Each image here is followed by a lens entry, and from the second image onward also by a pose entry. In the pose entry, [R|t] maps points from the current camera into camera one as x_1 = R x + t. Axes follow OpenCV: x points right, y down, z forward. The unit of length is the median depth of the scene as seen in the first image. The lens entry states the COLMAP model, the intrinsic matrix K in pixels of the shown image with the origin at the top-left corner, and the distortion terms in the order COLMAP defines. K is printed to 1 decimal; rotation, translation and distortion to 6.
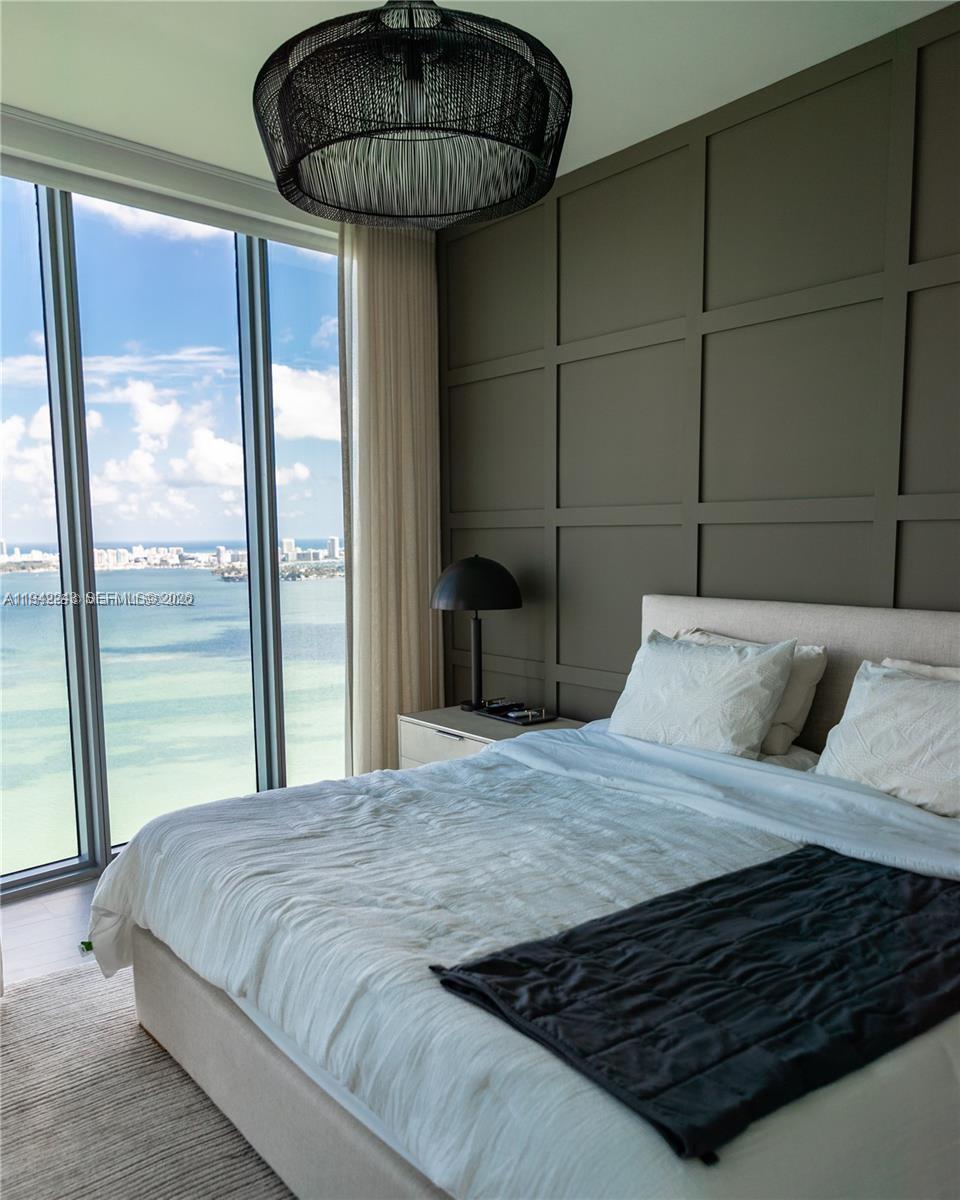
lens RADIAL K [[994.6, 0, 463.1], [0, 994.6, 636.1], [0, 0, 1]] dist [-0.004155, 0.017695]
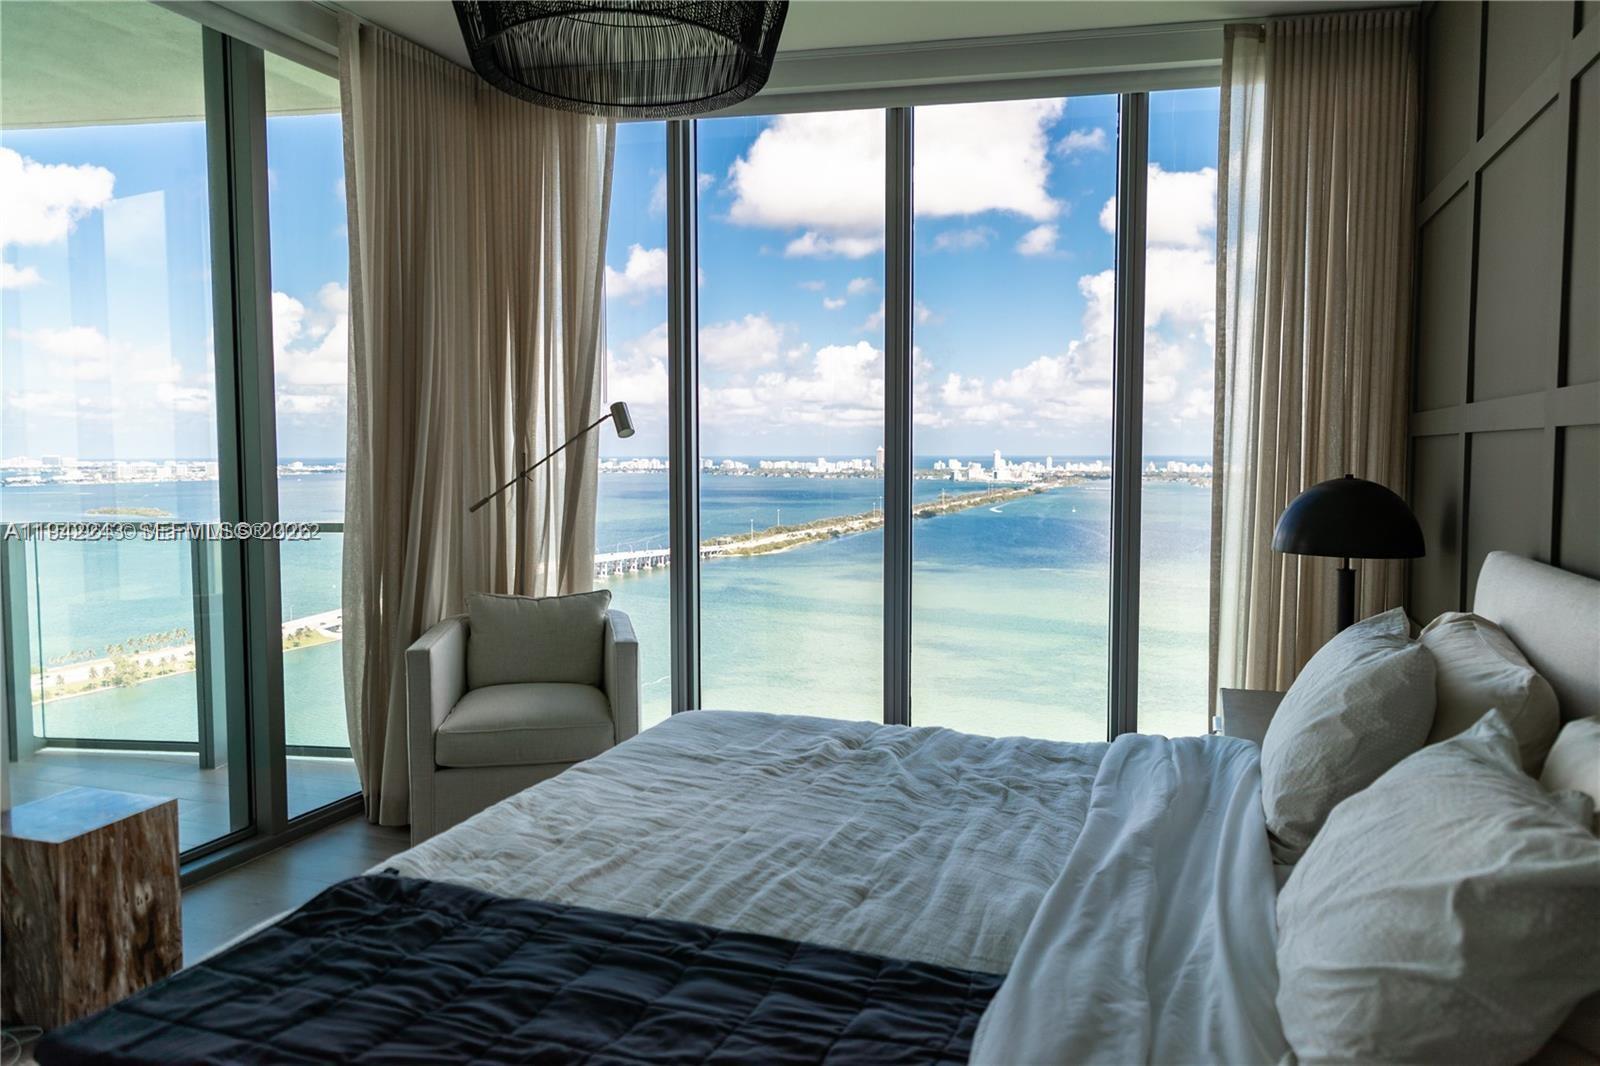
lens RADIAL K [[1100.0, 0, 802.9], [0, 1100.0, 498.8], [0, 0, 1]] dist [0.000629, 0.006408]
pose [[0.541590, 0.048938, -0.839217, 0.797993], [-0.091590, 0.995796, -0.001039, -0.054496], [0.835638, 0.077427, 0.543796, 0.515812]]
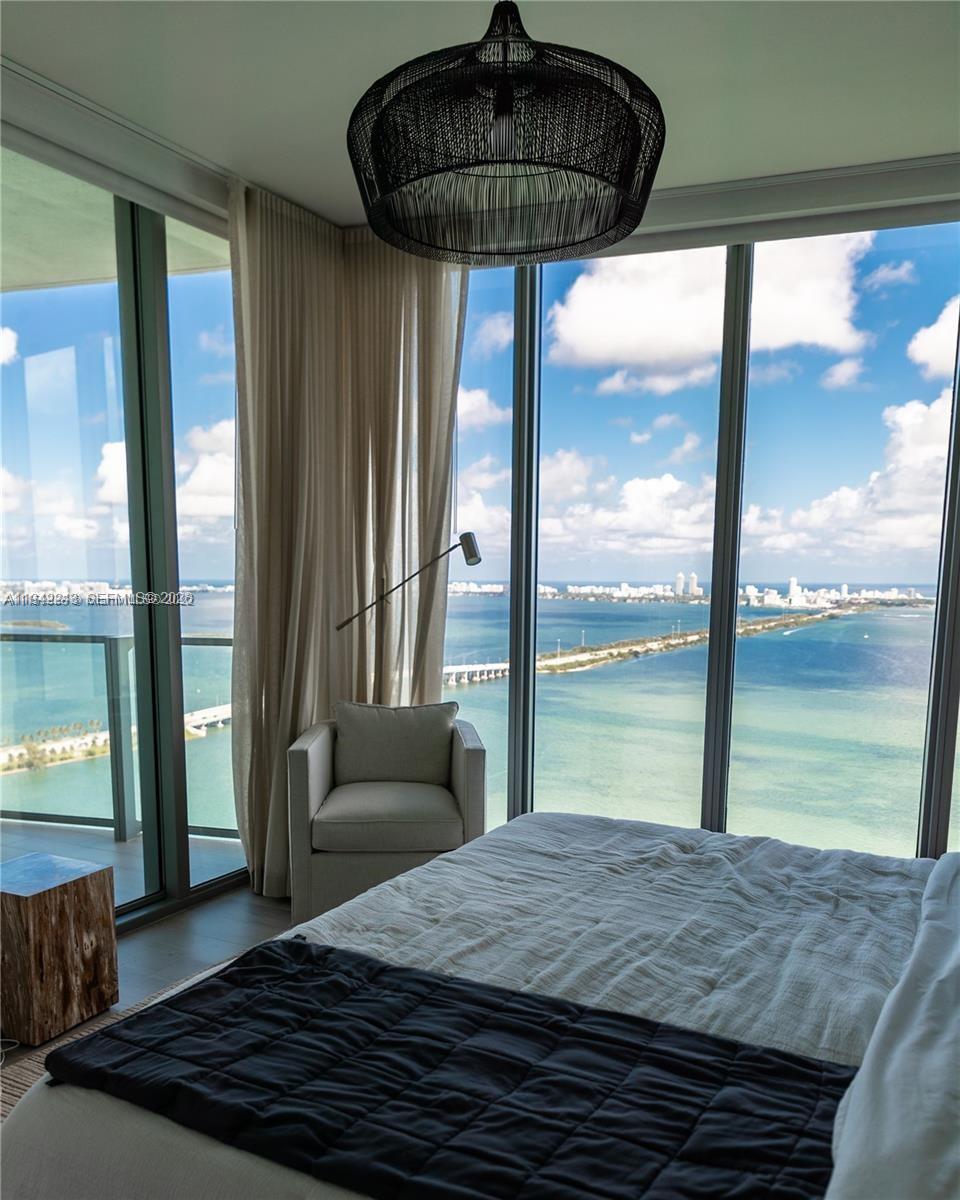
lens RADIAL K [[994.6, 0, 450.1], [0, 994.6, 707.5], [0, 0, 1]] dist [-0.004155, 0.017695]
pose [[0.409244, 0.136121, -0.902214, 0.771954], [-0.105689, 0.989225, 0.101308, -0.053027], [0.906283, 0.053894, 0.419221, 0.471490]]
